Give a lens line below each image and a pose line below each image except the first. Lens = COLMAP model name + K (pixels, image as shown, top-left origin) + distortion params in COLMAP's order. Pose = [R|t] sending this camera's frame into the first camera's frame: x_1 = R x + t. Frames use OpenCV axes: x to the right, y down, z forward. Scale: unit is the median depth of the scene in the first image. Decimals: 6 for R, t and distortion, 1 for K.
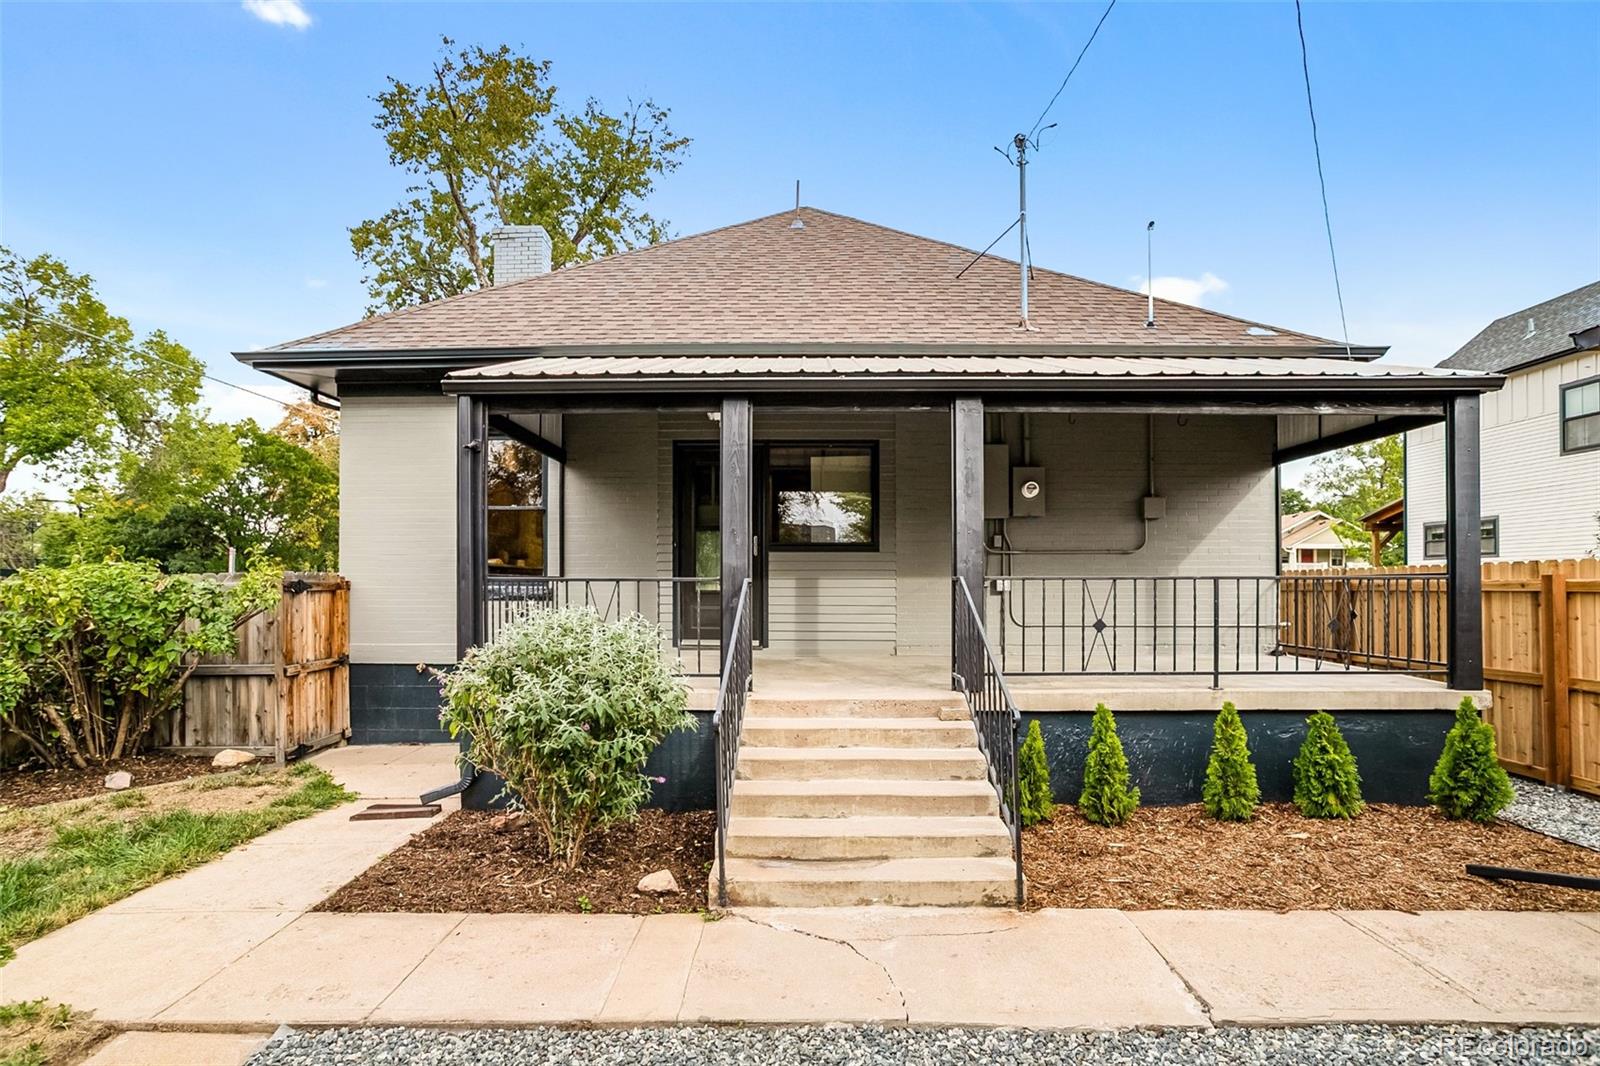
lens RADIAL K [[741.3, 0, 798.4], [0, 741.3, 582.5], [0, 0, 1]] dist [-0.000570, 0.000262]
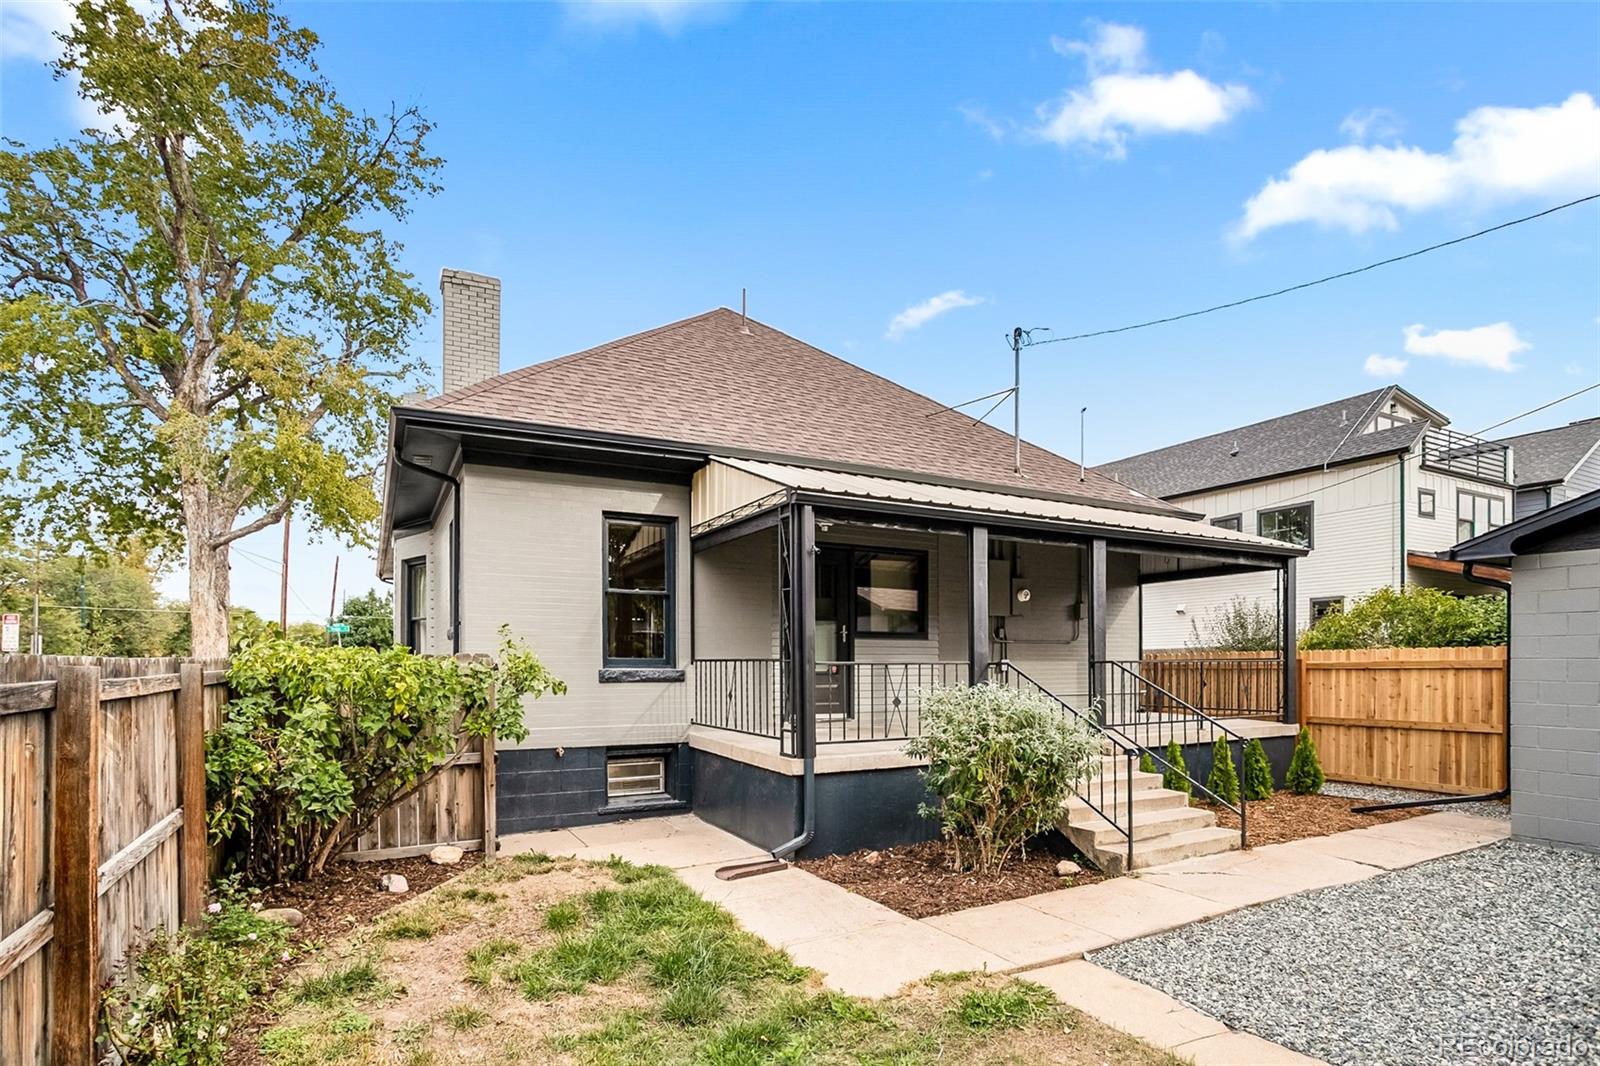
lens RADIAL K [[776.4, 0, 798.6], [0, 776.4, 667.5], [0, 0, 1]] dist [0.002192, 0.000064]
pose [[0.877825, -0.003086, 0.478971, -0.720823], [0.001369, 0.999991, 0.003934, 0.000145], [-0.478979, -0.002798, 0.877822, -0.051195]]
